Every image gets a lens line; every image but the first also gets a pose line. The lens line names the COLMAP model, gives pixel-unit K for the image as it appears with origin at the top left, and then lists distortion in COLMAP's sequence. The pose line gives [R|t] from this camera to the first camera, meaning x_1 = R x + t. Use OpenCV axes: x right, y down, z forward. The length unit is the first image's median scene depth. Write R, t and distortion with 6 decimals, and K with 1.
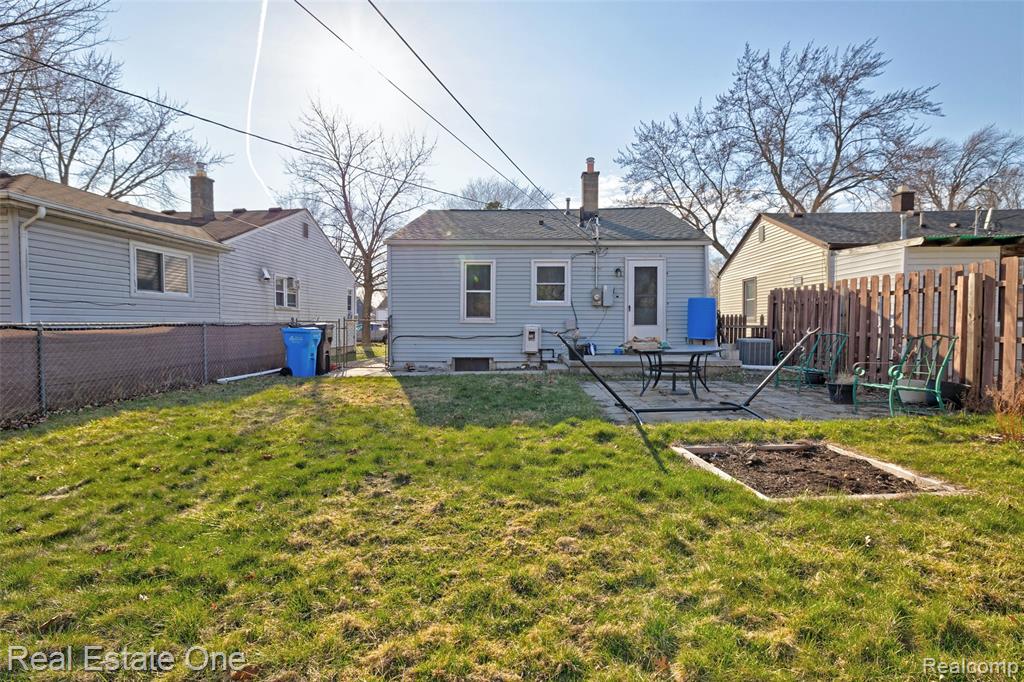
lens RADIAL K [[477.7, 0, 513.5], [0, 477.7, 339.8], [0, 0, 1]] dist [0.001611, 0.000246]
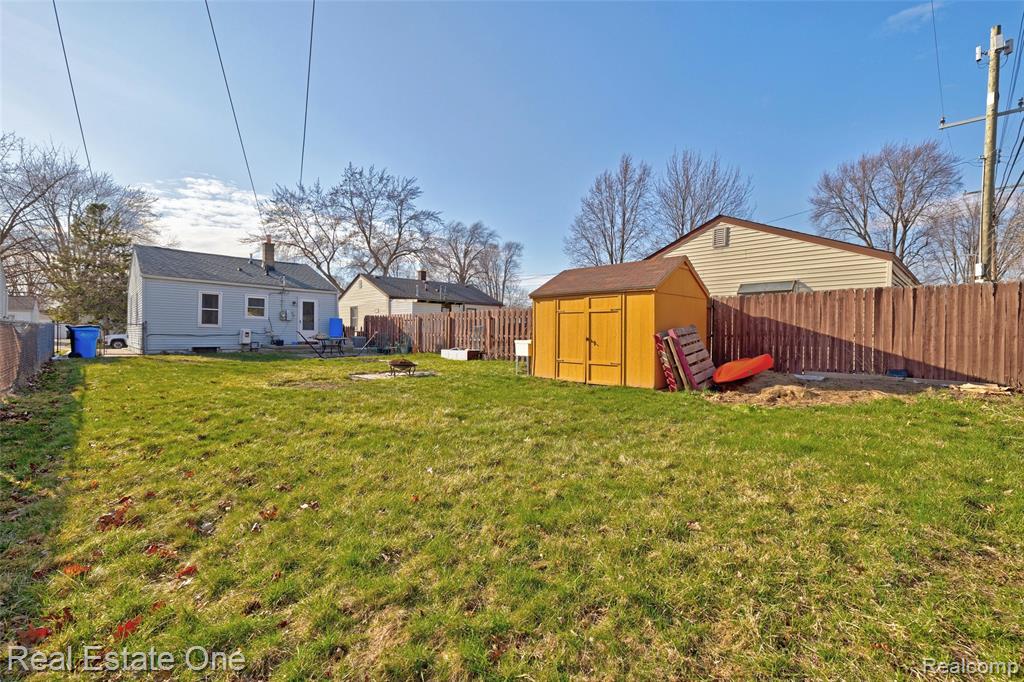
lens RADIAL K [[433.6, 0, 513.0], [0, 433.6, 337.6], [0, 0, 1]] dist [0.000968, -0.001300]
pose [[0.679804, 0.005397, 0.733374, -0.478302], [0.011685, 0.999766, -0.018188, 0.044093], [-0.733301, 0.020934, 0.679582, -0.886069]]
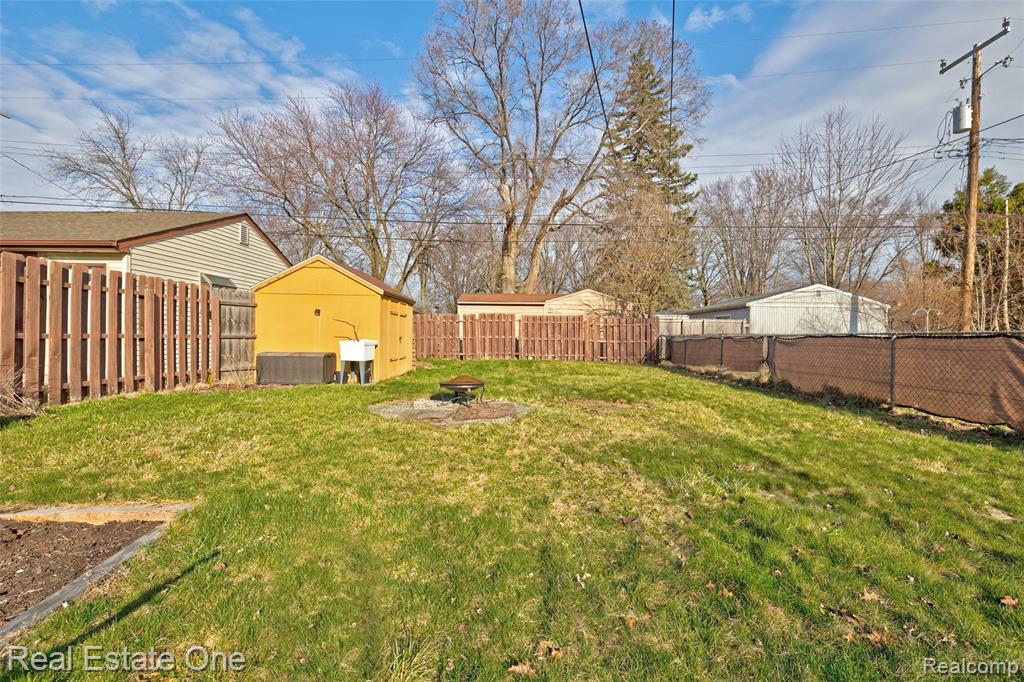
lens RADIAL K [[433.6, 0, 515.0], [0, 433.6, 340.0], [0, 0, 1]] dist [0.000968, -0.001300]
pose [[-0.999744, -0.009990, -0.020308, -0.027759], [-0.010851, 0.999027, 0.042739, -0.002939], [0.019862, 0.042949, -0.998880, 0.463311]]
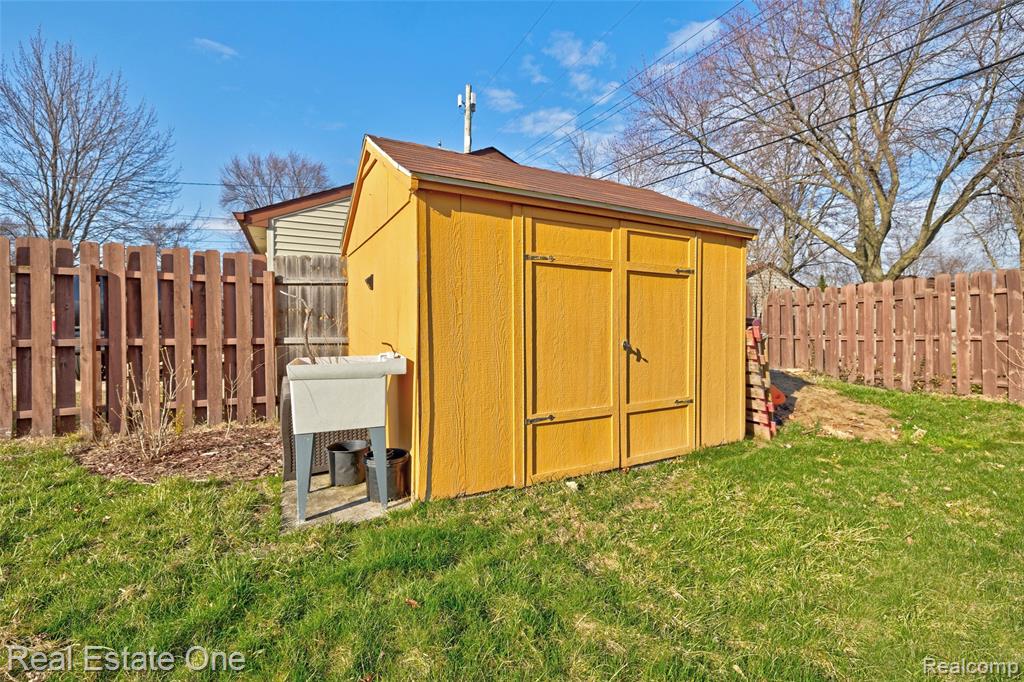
lens RADIAL K [[433.6, 0, 506.3], [0, 433.6, 337.0], [0, 0, 1]] dist [0.000968, -0.001300]
pose [[-0.488441, -0.014981, 0.872468, -0.003944], [0.032746, 0.998834, 0.035484, 0.015177], [-0.871982, 0.045901, -0.487381, -0.224421]]
